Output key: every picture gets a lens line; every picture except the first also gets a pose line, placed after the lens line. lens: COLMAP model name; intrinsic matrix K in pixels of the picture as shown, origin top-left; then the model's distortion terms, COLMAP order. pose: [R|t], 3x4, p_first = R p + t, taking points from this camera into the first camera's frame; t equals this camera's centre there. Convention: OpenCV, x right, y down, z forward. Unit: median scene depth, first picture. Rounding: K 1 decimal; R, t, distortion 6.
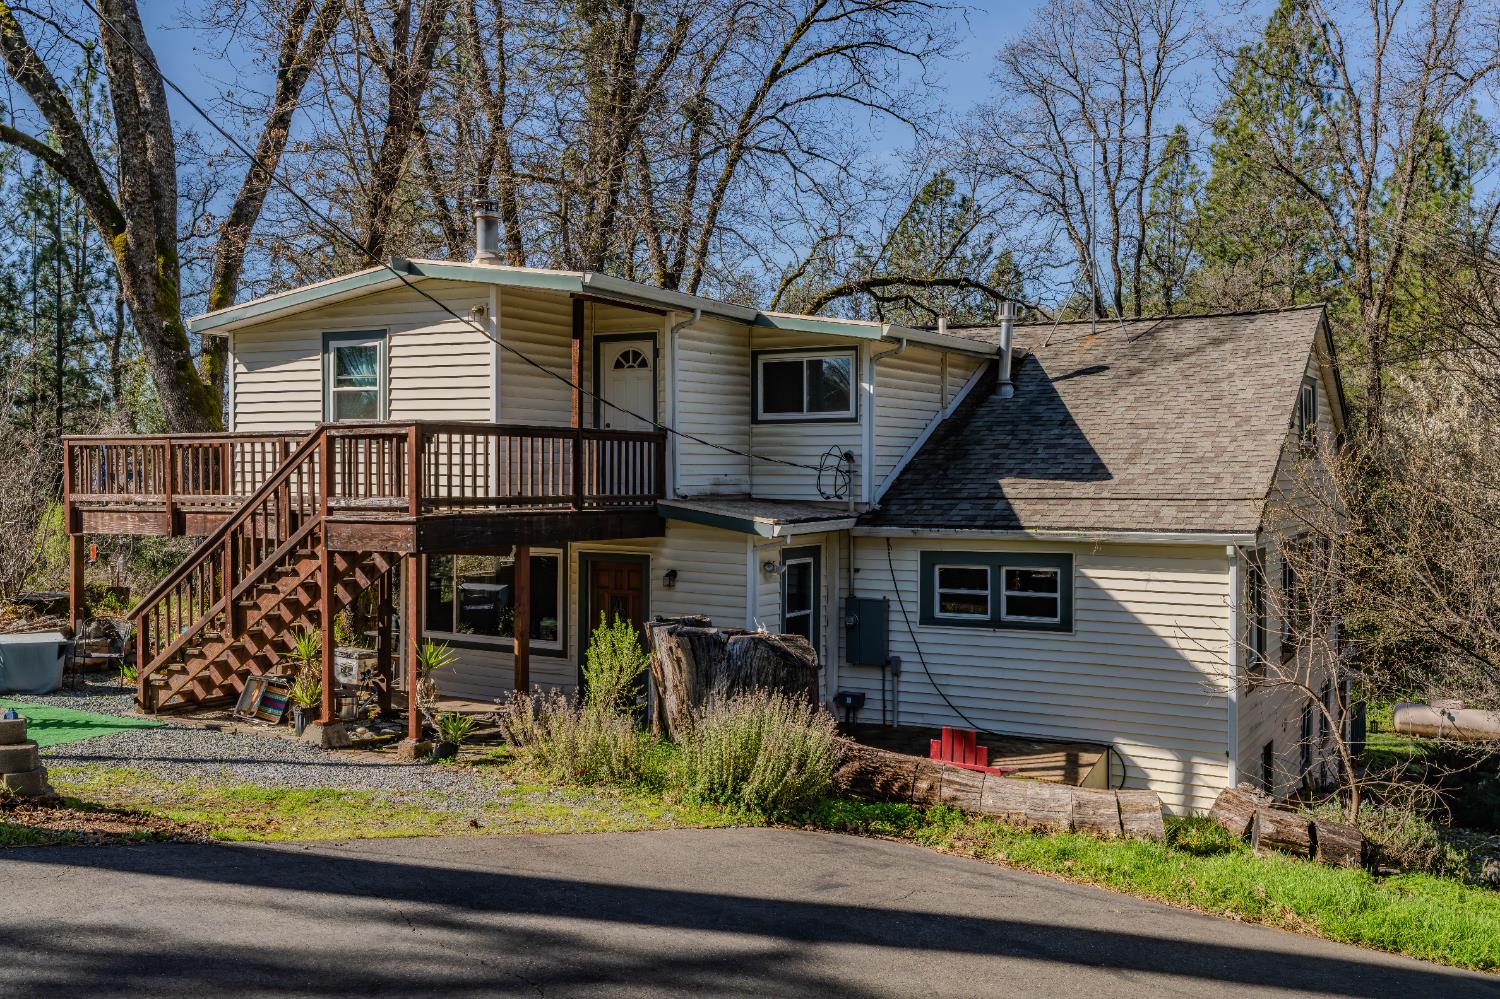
lens RADIAL K [[1255.1, 0, 756.3], [0, 1255.1, 500.3], [0, 0, 1]] dist [-0.017488, -0.003793]
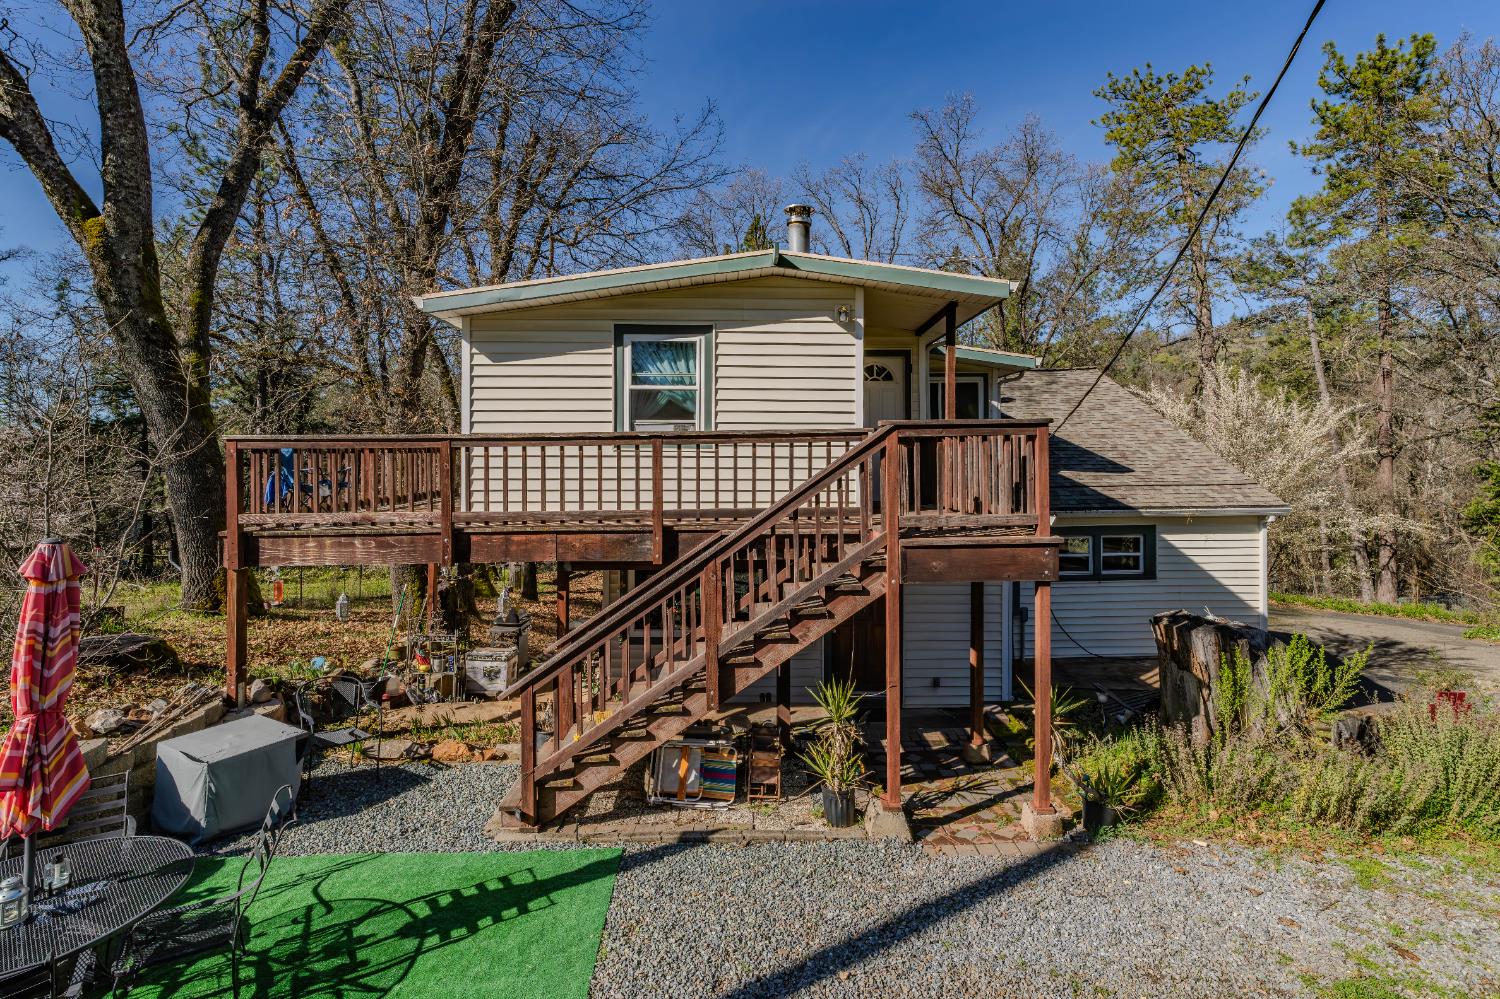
lens RADIAL K [[662.2, 0, 763.6], [0, 662.2, 465.6], [0, 0, 1]] dist [-0.008579, -0.000128]
pose [[0.874905, -0.012251, 0.484139, -0.483383], [0.020821, 0.999707, -0.012329, -0.023716], [-0.483846, 0.020867, 0.874904, 0.532375]]
